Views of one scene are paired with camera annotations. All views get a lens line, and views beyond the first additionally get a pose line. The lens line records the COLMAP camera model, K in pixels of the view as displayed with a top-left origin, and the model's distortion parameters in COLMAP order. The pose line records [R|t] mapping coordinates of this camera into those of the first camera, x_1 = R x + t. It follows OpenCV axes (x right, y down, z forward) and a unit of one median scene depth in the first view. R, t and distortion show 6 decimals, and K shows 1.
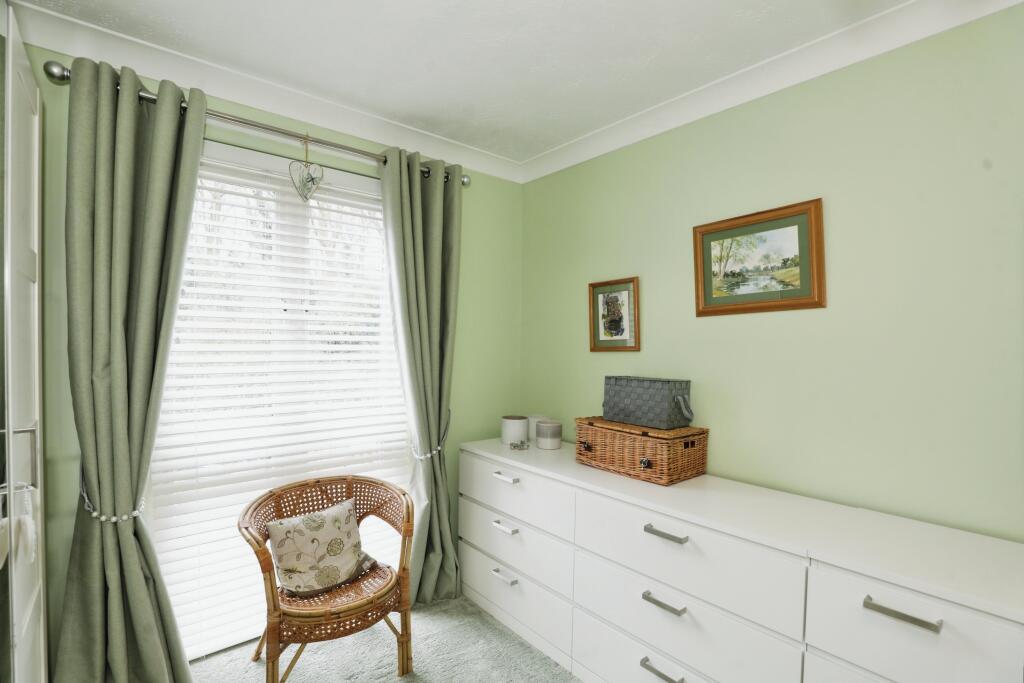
lens RADIAL K [[473.0, 0, 514.2], [0, 473.0, 349.5], [0, 0, 1]] dist [-0.017012, 0.000116]
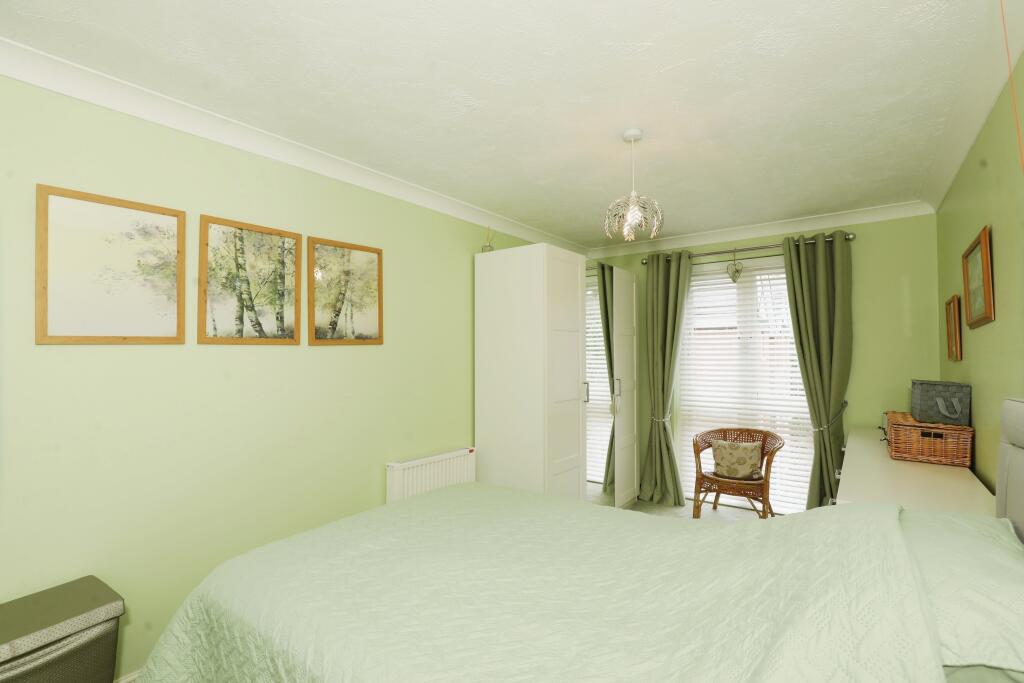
lens RADIAL K [[473.0, 0, 514.2], [0, 473.0, 349.5], [0, 0, 1]] dist [-0.017012, 0.000116]
pose [[0.224754, -0.018426, -0.974241, 1.234783], [-0.005281, 0.999783, -0.020128, 0.005655], [0.974401, 0.009669, 0.224608, -0.328774]]
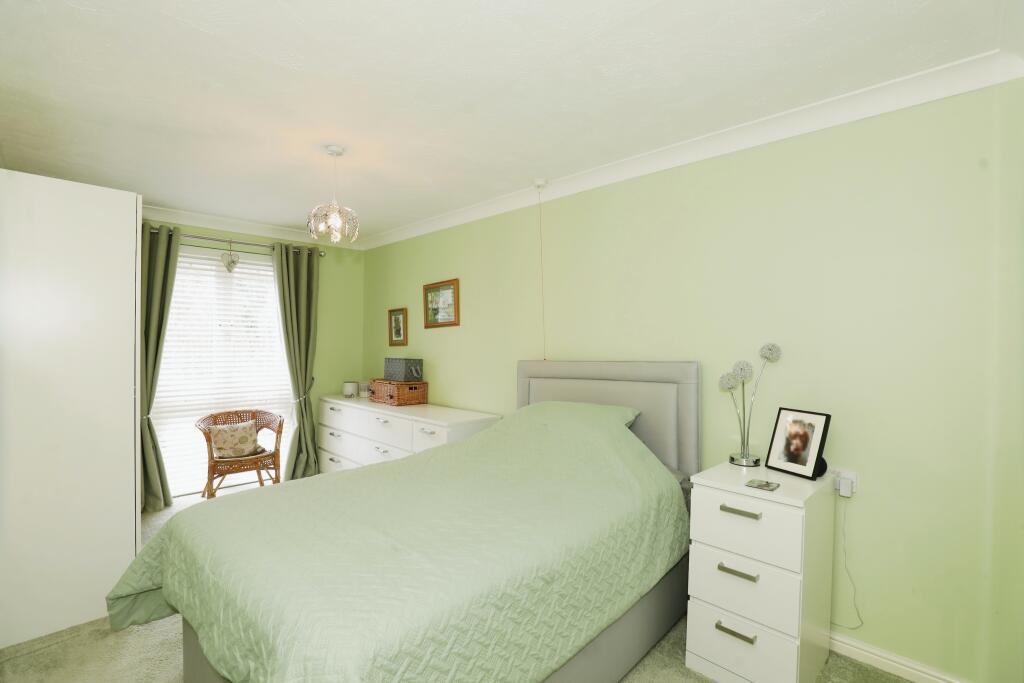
lens RADIAL K [[488.3, 0, 512.0], [0, 488.3, 341.5], [0, 0, 1]] dist [-0.001666, -0.000265]
pose [[0.998095, -0.002948, 0.061618, 0.637340], [0.003960, 0.999859, -0.016313, 0.023670], [-0.061561, 0.016526, 0.997966, -1.167866]]
